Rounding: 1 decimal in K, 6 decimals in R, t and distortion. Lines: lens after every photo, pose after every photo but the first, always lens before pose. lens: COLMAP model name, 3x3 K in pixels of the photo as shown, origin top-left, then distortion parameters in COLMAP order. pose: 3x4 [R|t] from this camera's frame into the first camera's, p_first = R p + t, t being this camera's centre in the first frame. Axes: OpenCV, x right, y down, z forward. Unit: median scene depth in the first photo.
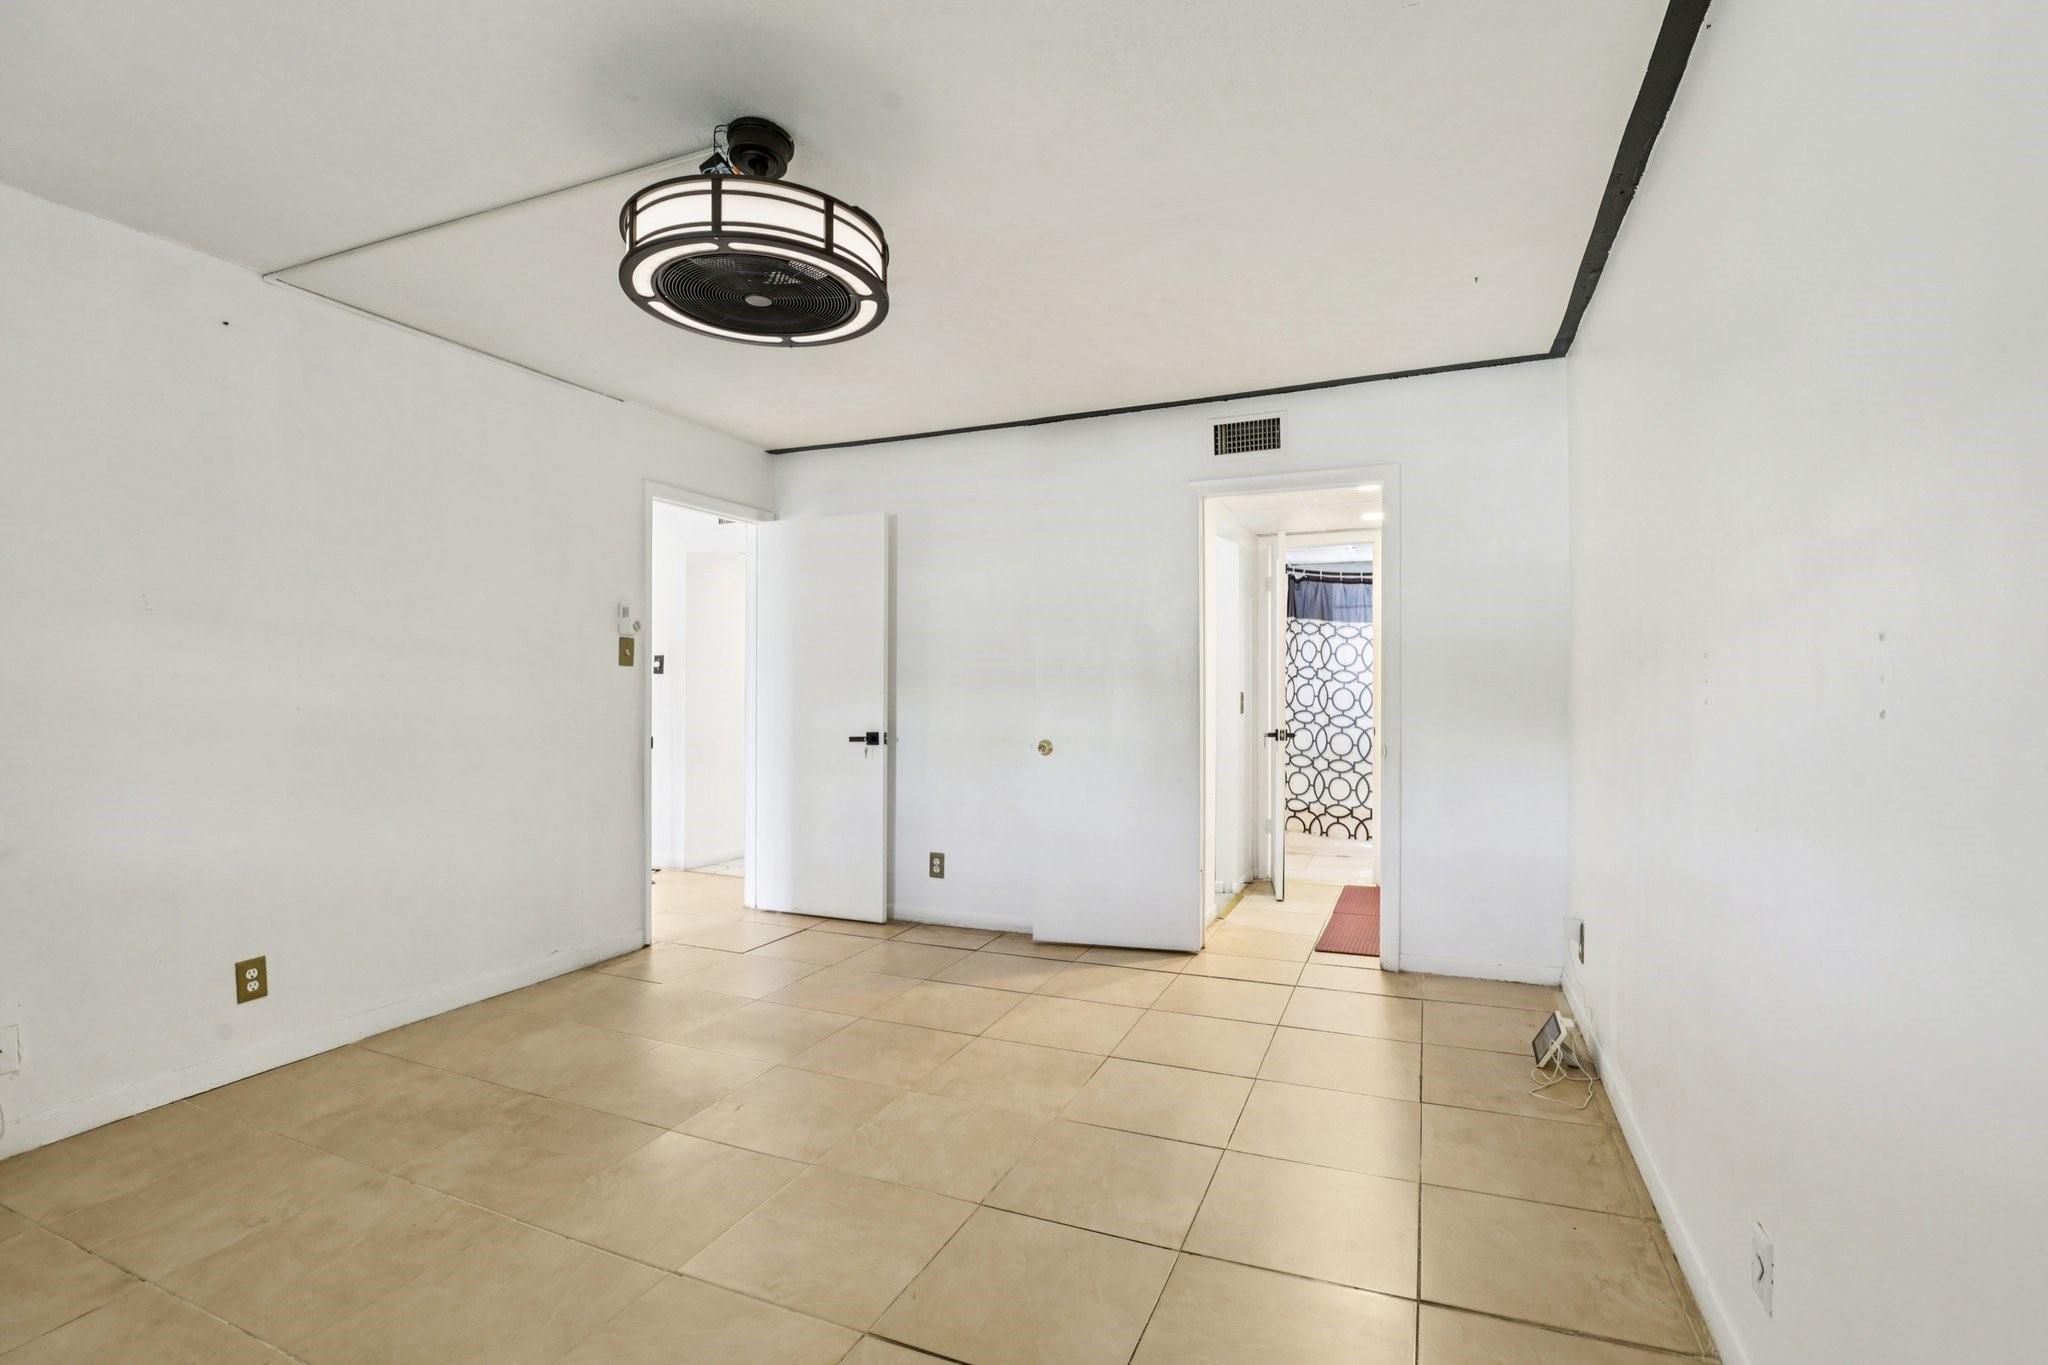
lens RADIAL K [[936.7, 0, 1042.5], [0, 936.7, 684.3], [0, 0, 1]] dist [-0.029027, 0.000364]
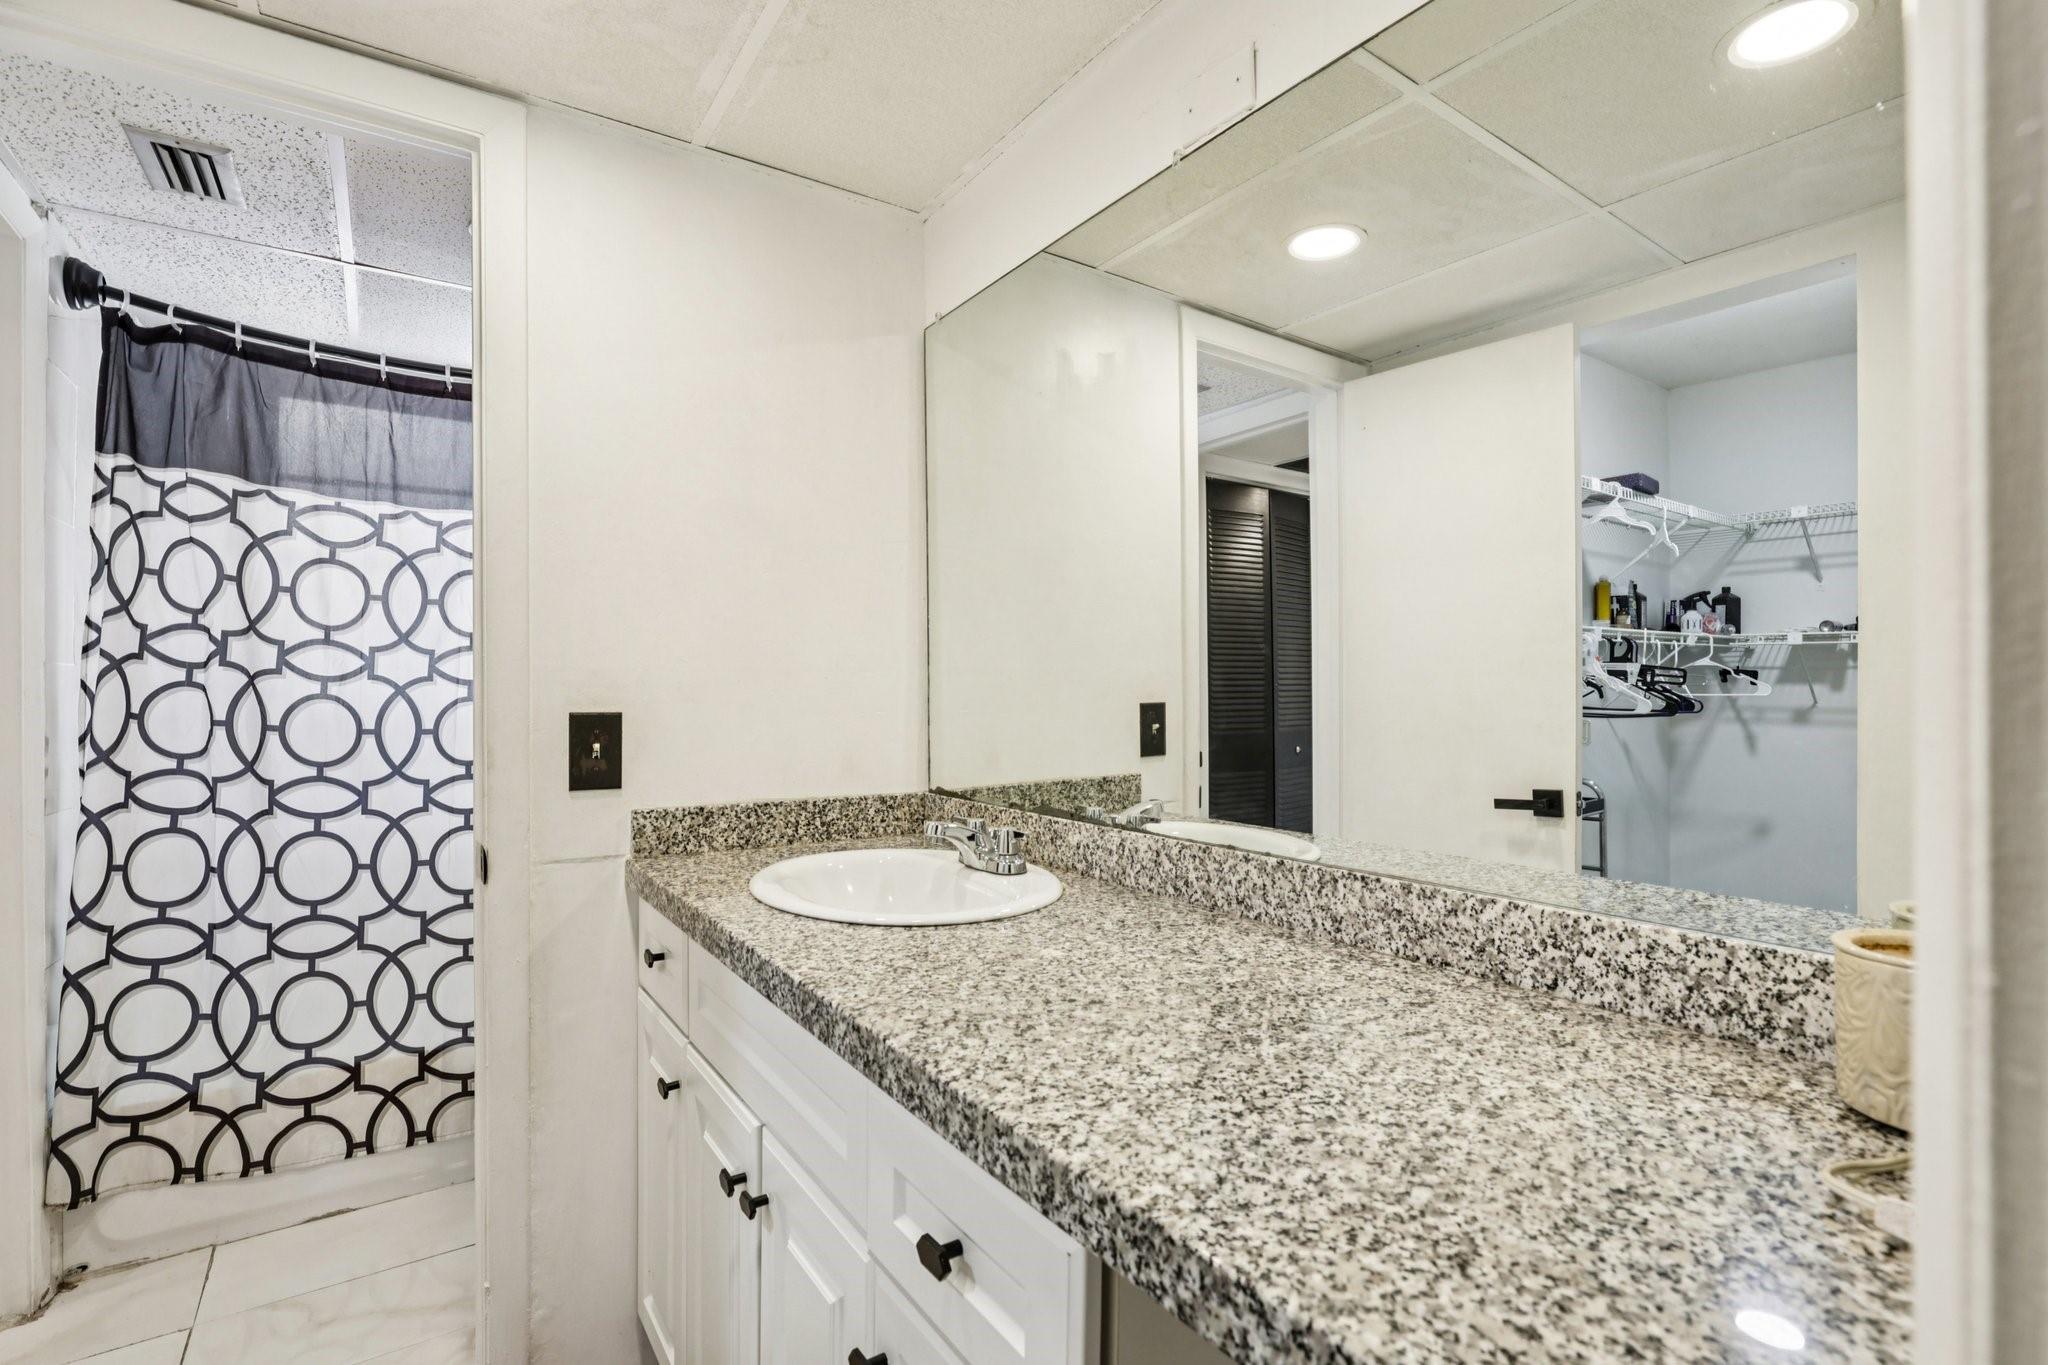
lens RADIAL K [[966.5, 0, 1021.1], [0, 966.5, 693.9], [0, 0, 1]] dist [-0.027419, 0.004470]
pose [[0.560700, -0.005166, 0.828003, 0.262754], [-0.003965, 0.999952, 0.008924, -0.000871], [-0.828010, -0.008286, 0.560653, 0.875234]]
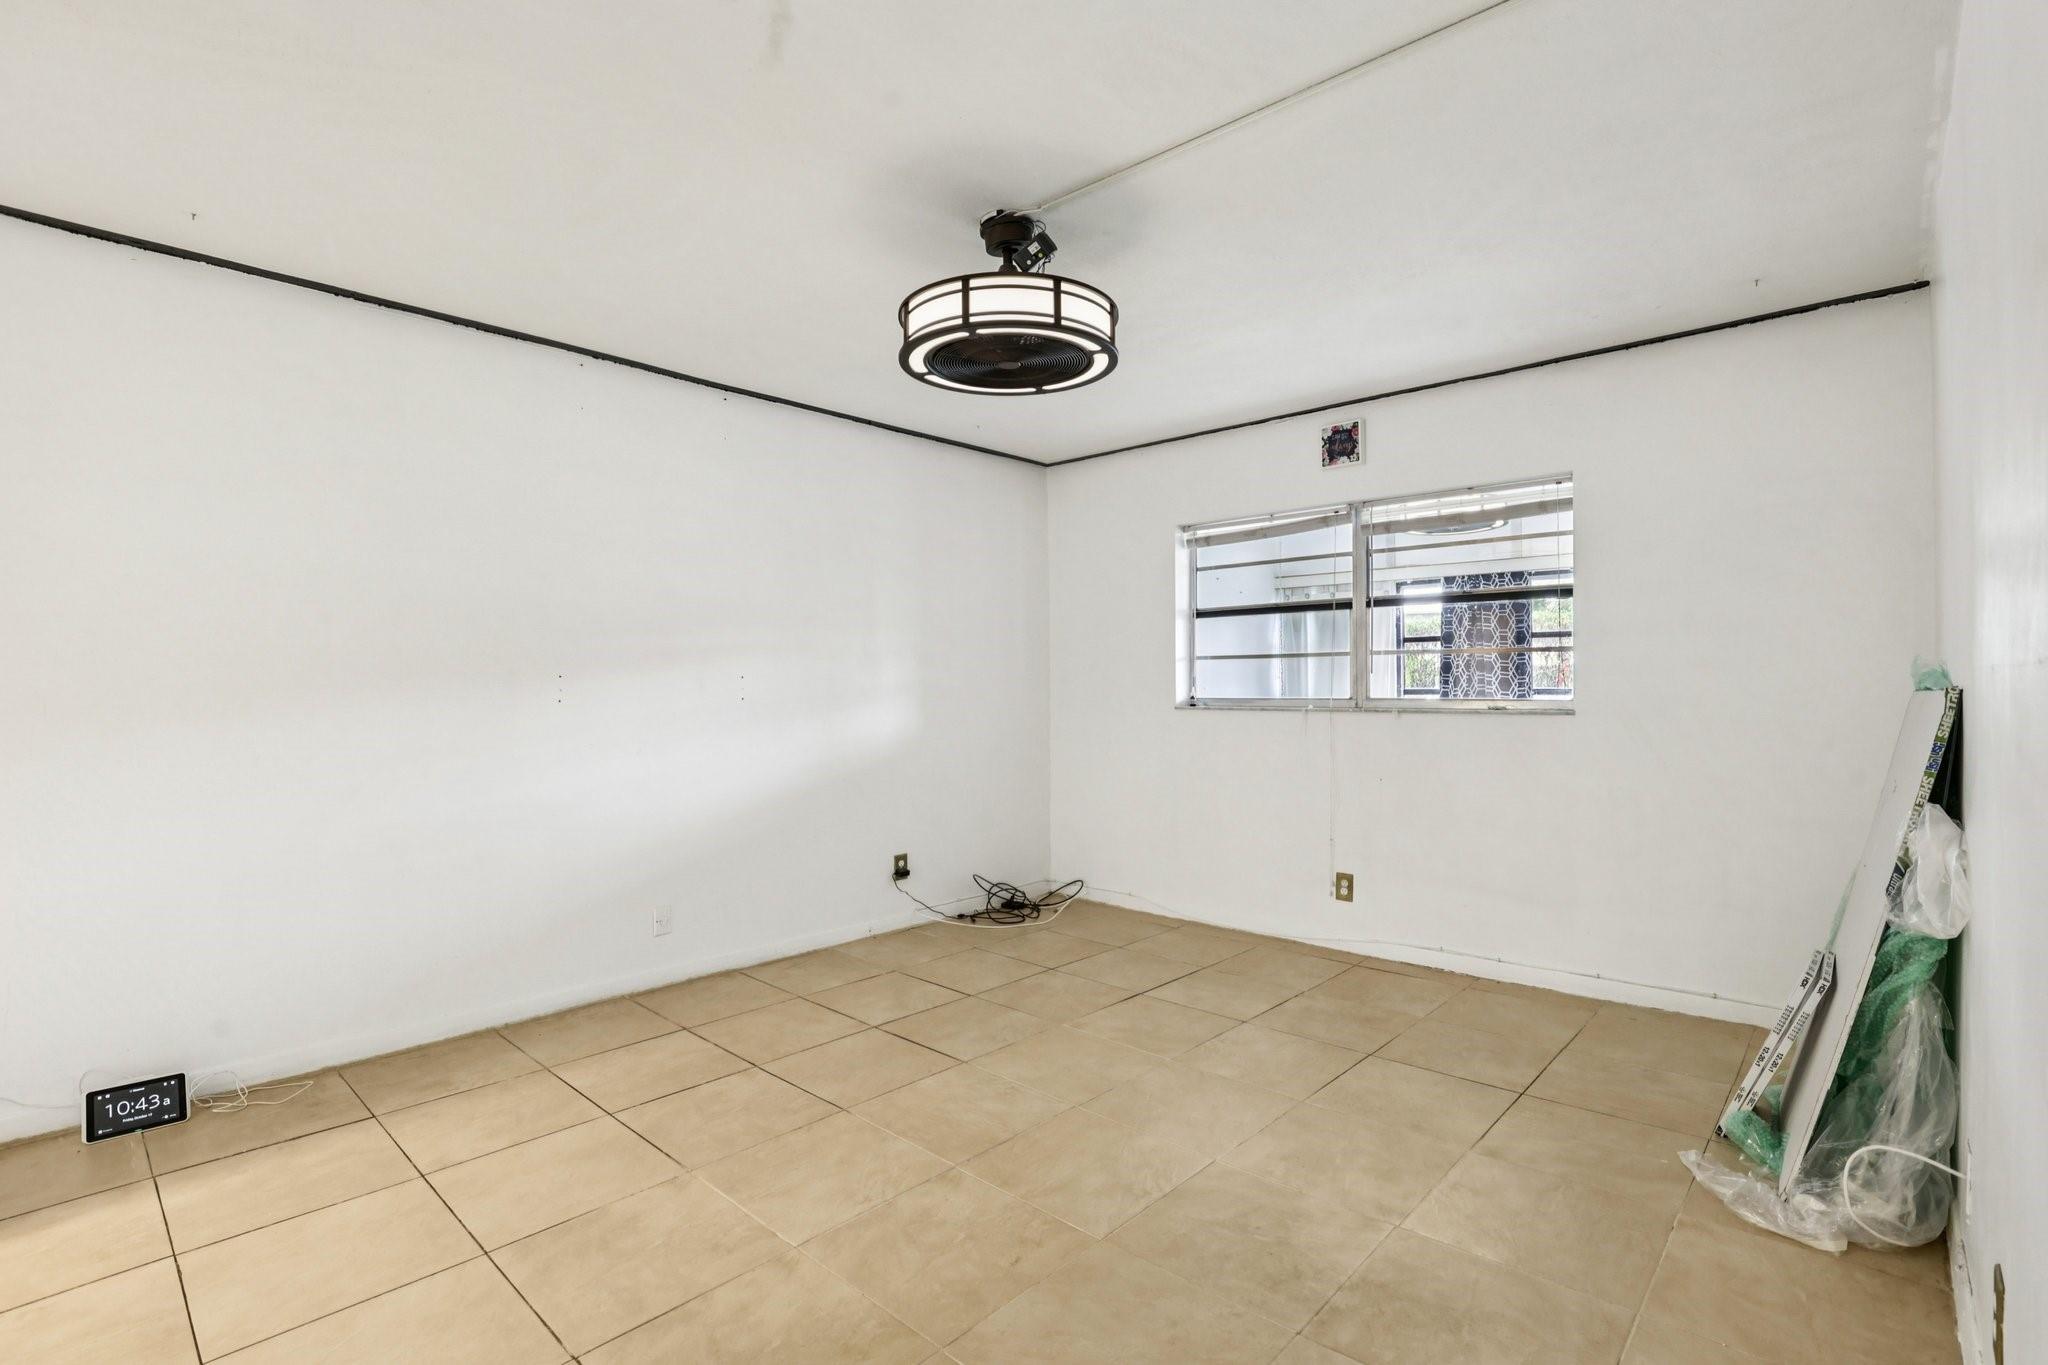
lens RADIAL K [[942.9, 0, 1035.7], [0, 942.9, 675.4], [0, 0, 1]] dist [-0.032411, 0.006684]
pose [[-0.937167, 0.008734, 0.348772, -0.340287], [0.004210, 0.999897, -0.013726, -0.000645], [-0.348856, -0.011396, -0.937107, 0.958126]]
